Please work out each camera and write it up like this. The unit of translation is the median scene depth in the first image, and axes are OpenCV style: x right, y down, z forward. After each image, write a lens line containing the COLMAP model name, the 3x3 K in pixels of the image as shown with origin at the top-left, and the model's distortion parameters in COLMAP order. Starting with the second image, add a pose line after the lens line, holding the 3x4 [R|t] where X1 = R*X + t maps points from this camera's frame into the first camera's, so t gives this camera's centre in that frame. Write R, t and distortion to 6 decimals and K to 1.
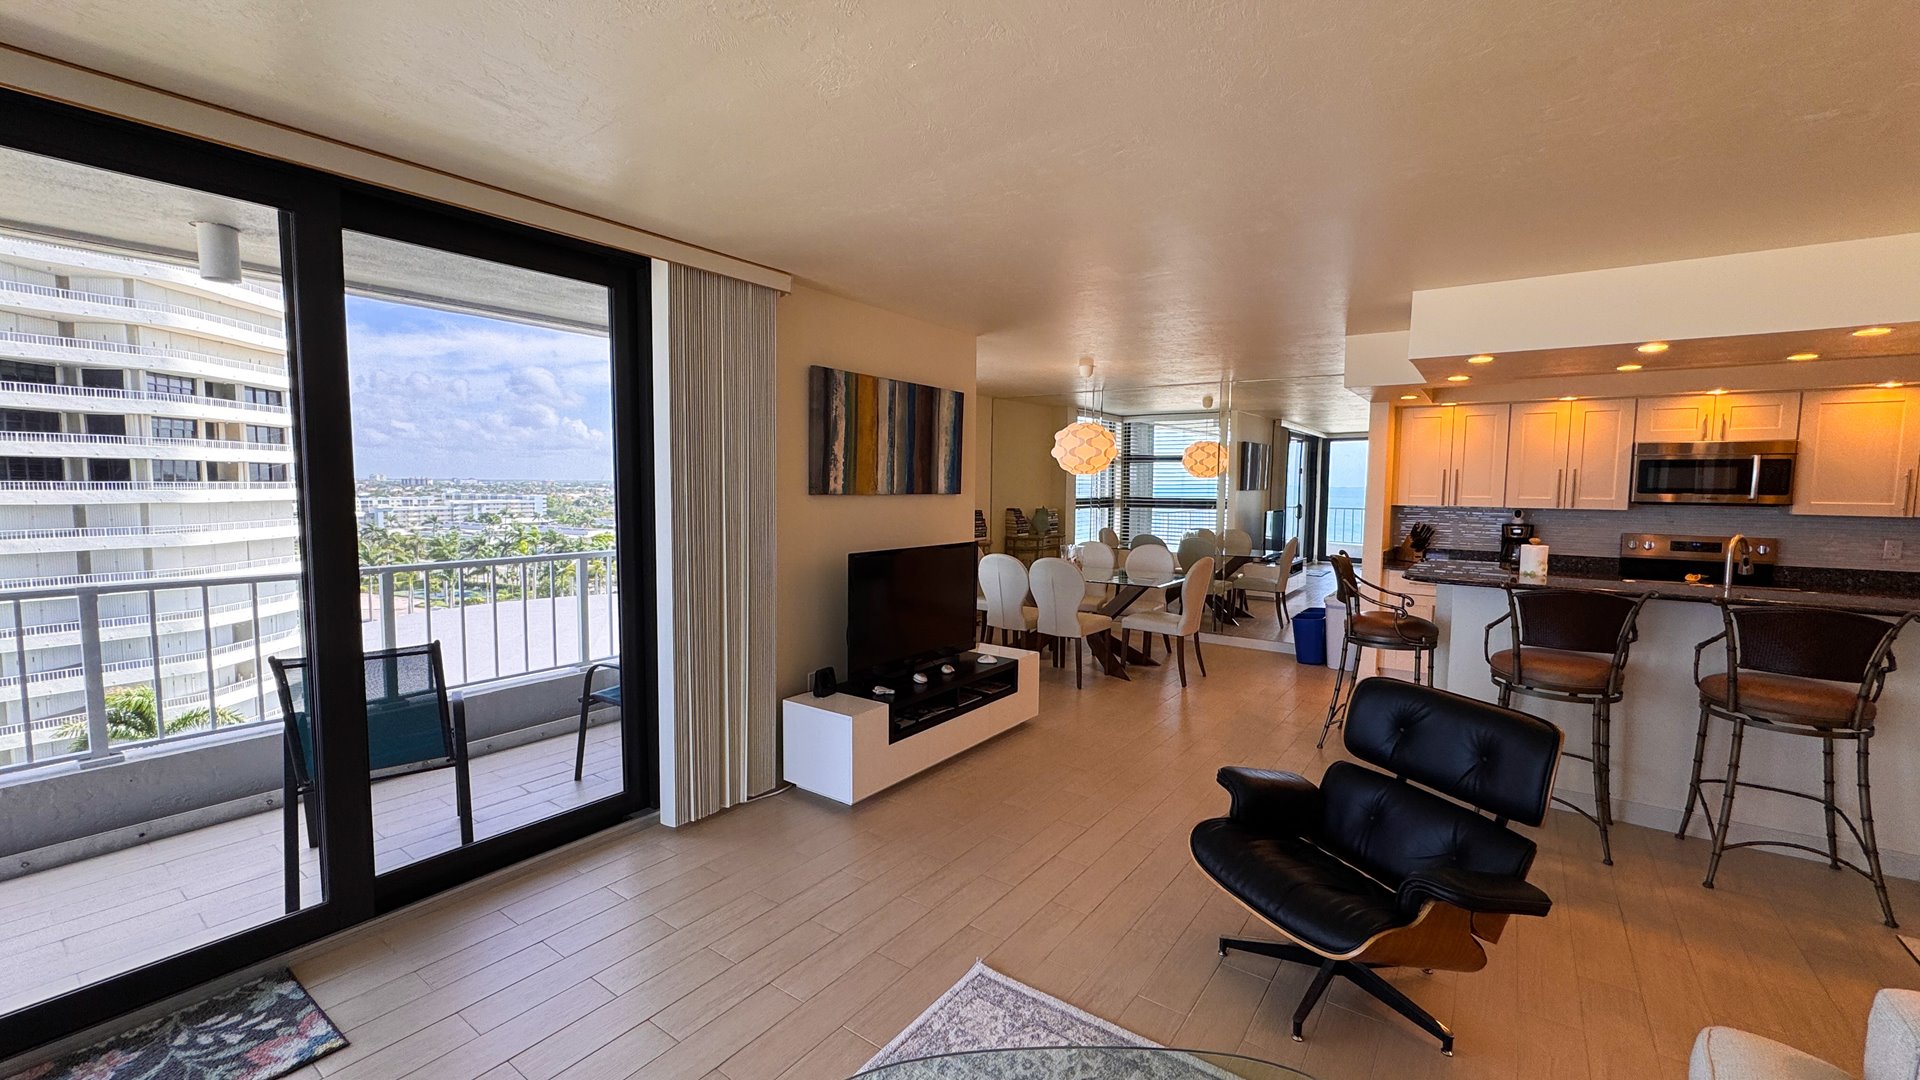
lens RADIAL K [[767.1, 0, 958.8], [0, 767.1, 542.1], [0, 0, 1]] dist [-0.001442, -0.000074]
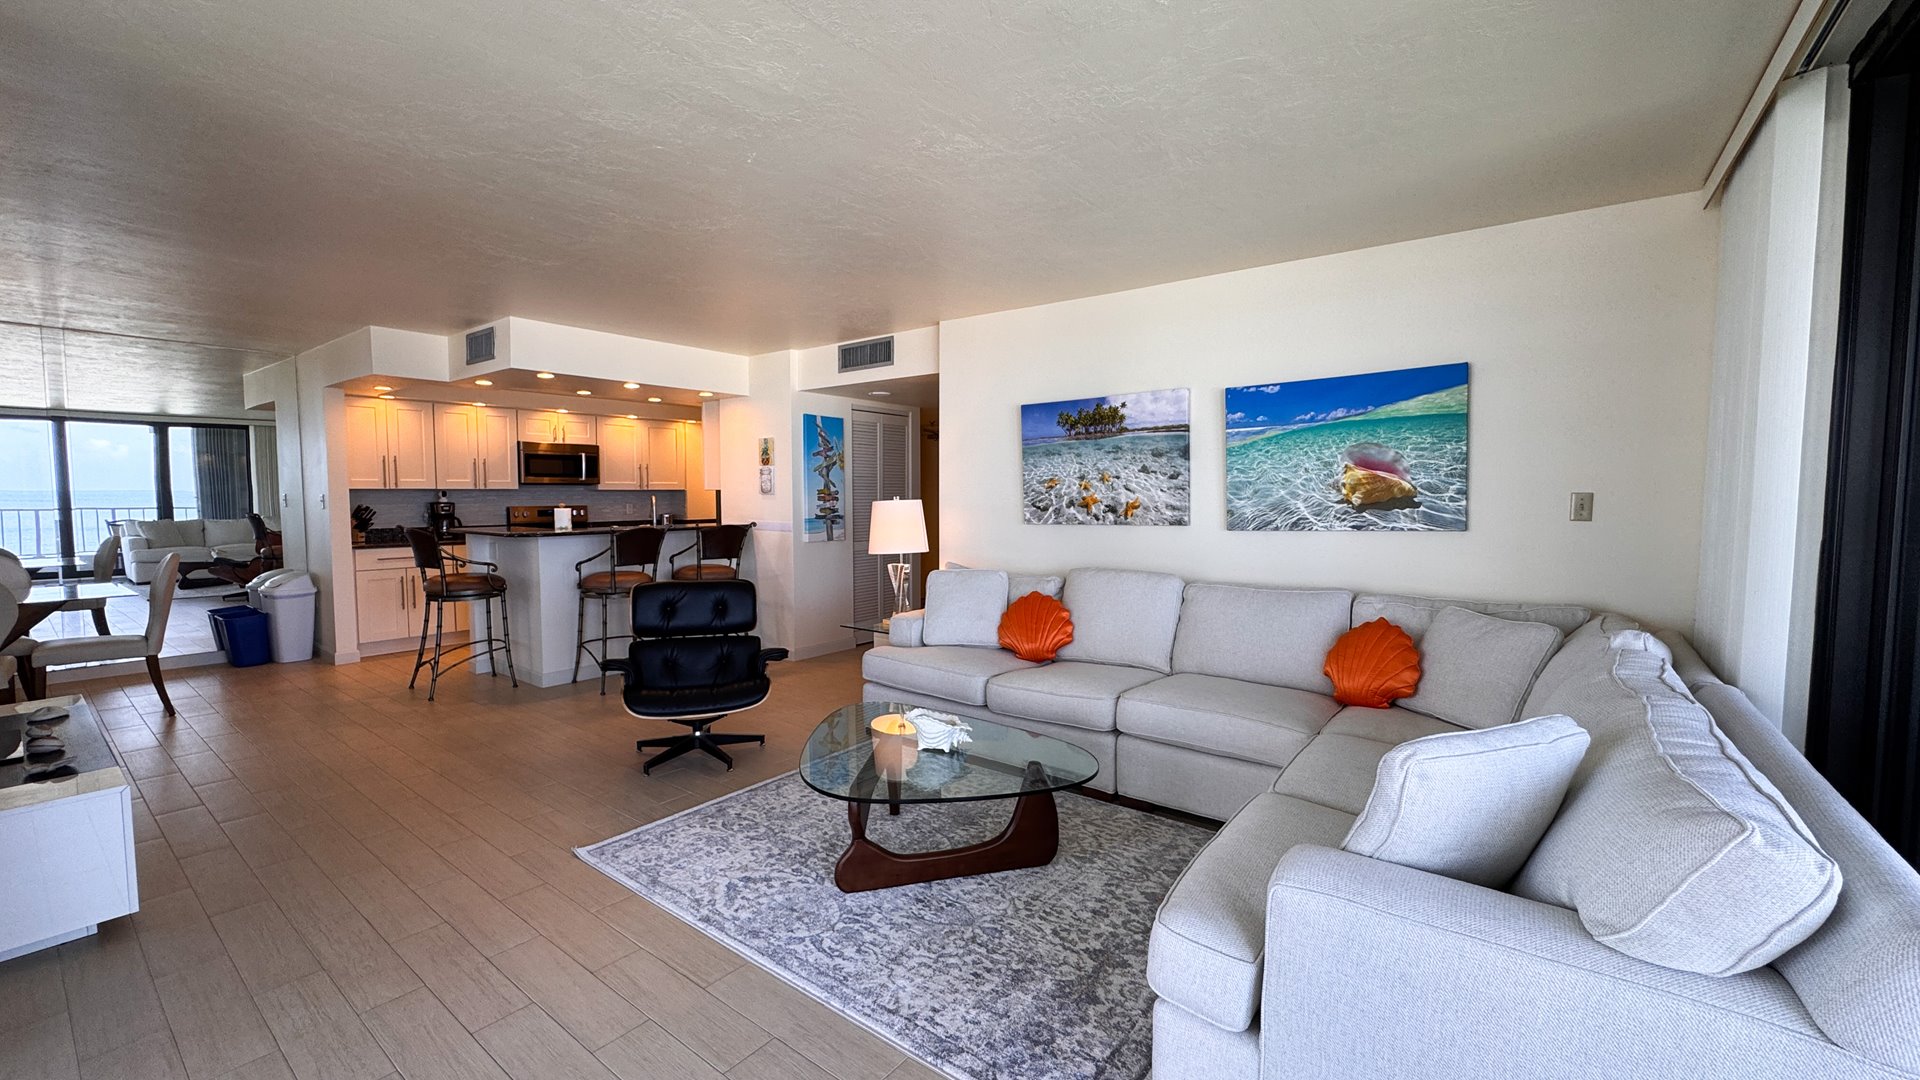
lens RADIAL K [[767.1, 0, 958.8], [0, 767.1, 542.1], [0, 0, 1]] dist [-0.001442, -0.000074]
pose [[0.038535, -0.075959, 0.996366, -0.518037], [0.077097, 0.994360, 0.072824, 0.015435], [-0.996279, 0.074011, 0.044174, 0.151802]]
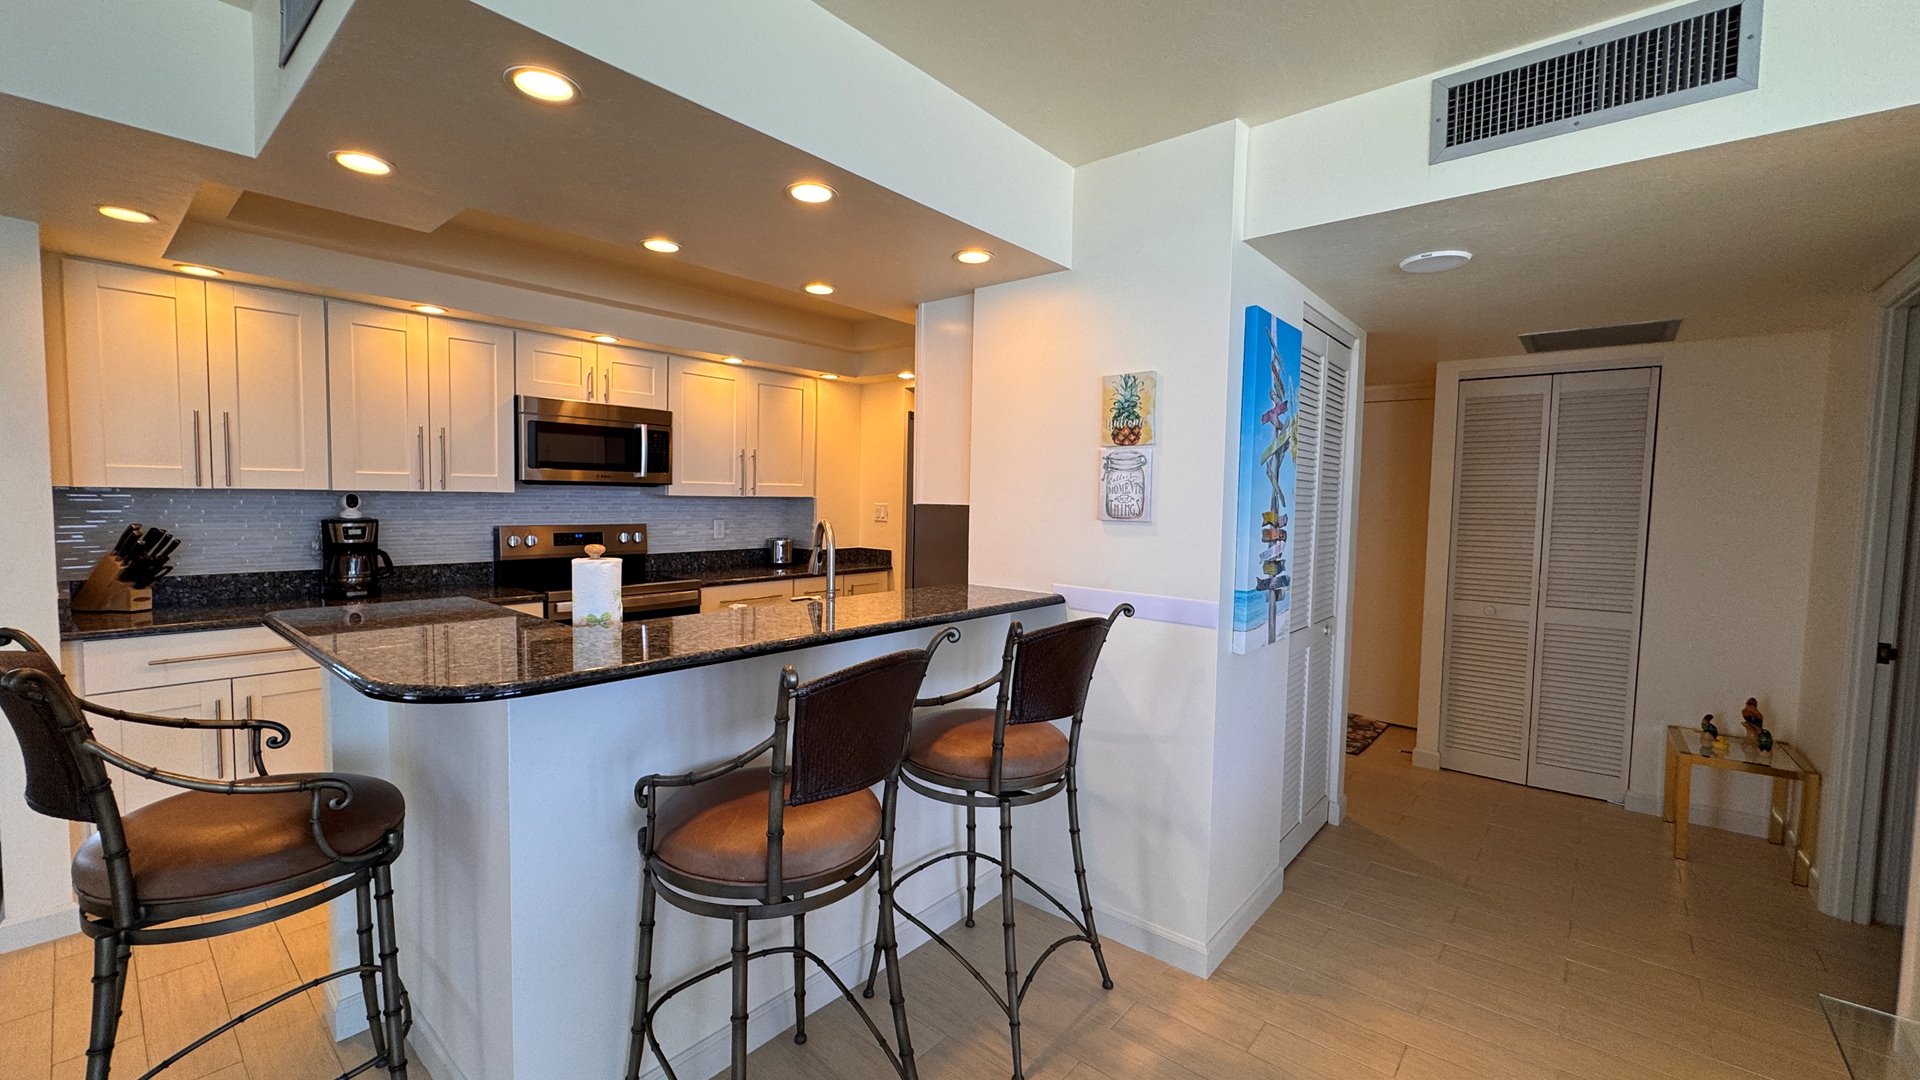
lens RADIAL K [[767.1, 0, 958.8], [0, 767.1, 542.1], [0, 0, 1]] dist [-0.001442, -0.000074]
pose [[0.083035, -0.068438, 0.994194, 0.225332], [0.058045, 0.996277, 0.063734, -0.018522], [-0.994855, 0.052416, 0.086698, 0.567688]]
